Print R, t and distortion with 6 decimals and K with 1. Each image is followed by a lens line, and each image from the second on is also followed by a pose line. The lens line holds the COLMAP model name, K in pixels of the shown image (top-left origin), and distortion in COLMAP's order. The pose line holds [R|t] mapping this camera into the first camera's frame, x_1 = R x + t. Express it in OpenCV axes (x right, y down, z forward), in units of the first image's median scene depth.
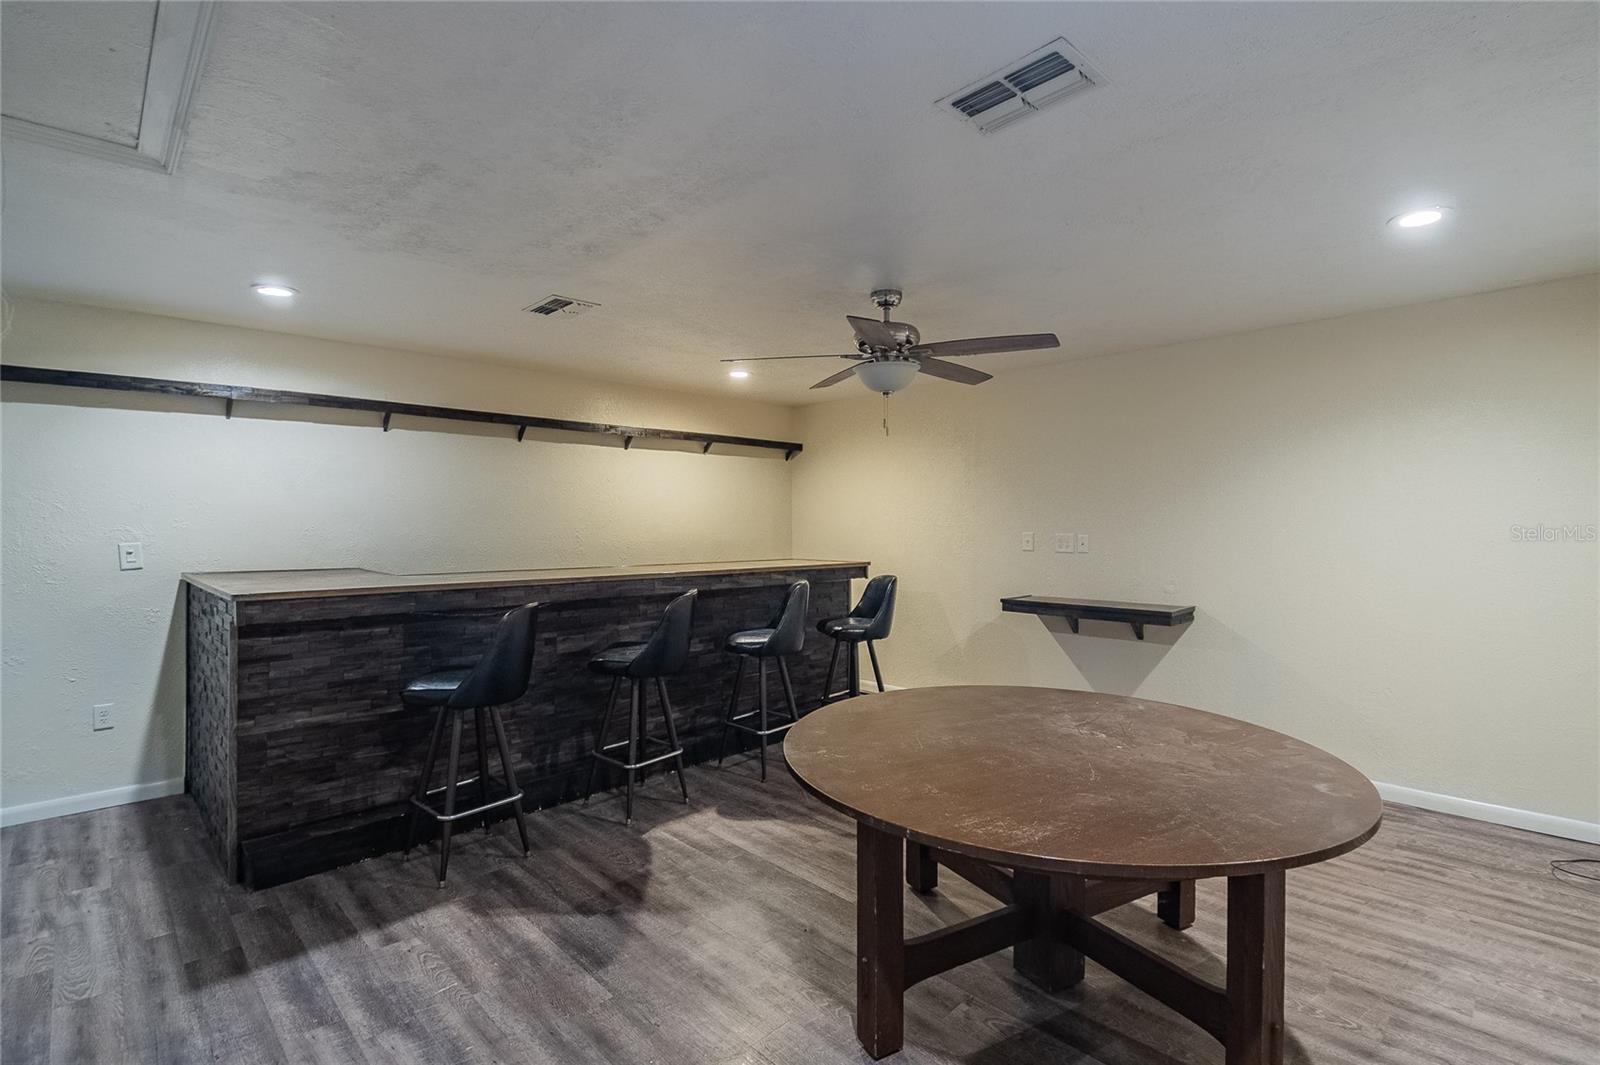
lens RADIAL K [[720.5, 0, 845.2], [0, 720.5, 527.5], [0, 0, 1]] dist [-0.013250, -0.003316]
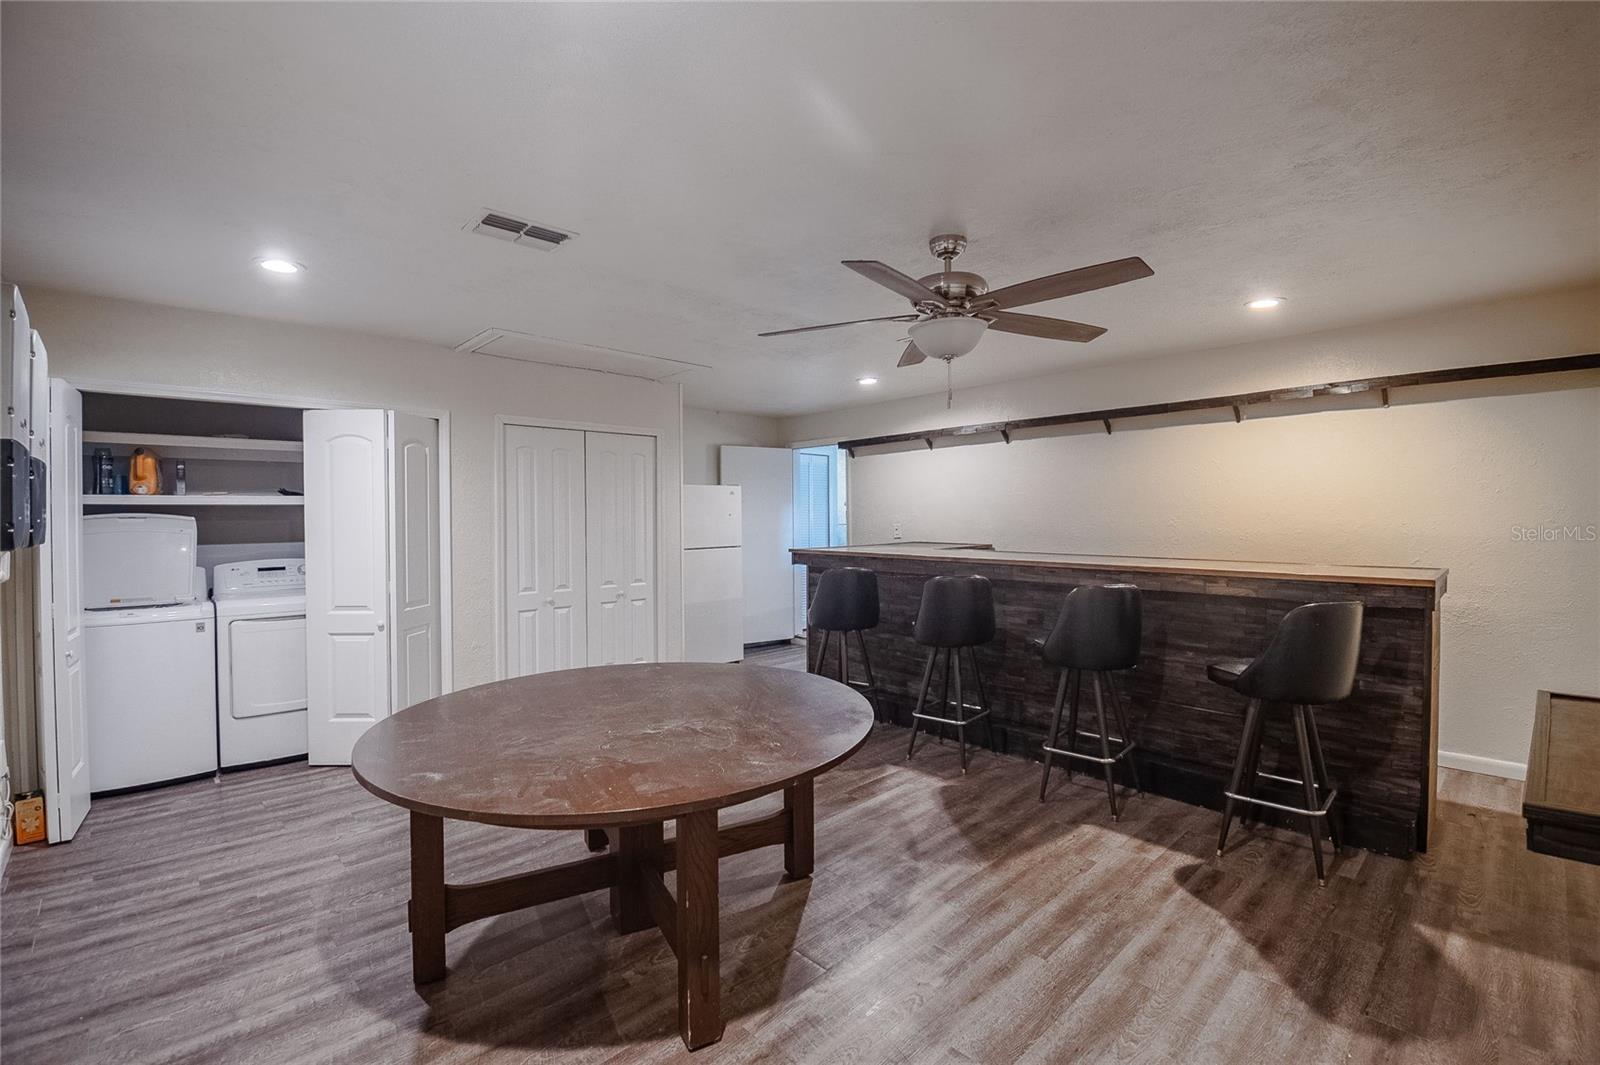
lens RADIAL K [[720.5, 0, 801.2], [0, 720.5, 527.1], [0, 0, 1]] dist [-0.013250, -0.003316]
pose [[-0.046210, 0.016859, -0.998789, 0.871957], [0.003105, 0.999855, 0.016733, -0.002756], [0.998927, -0.002328, -0.046256, 0.825965]]
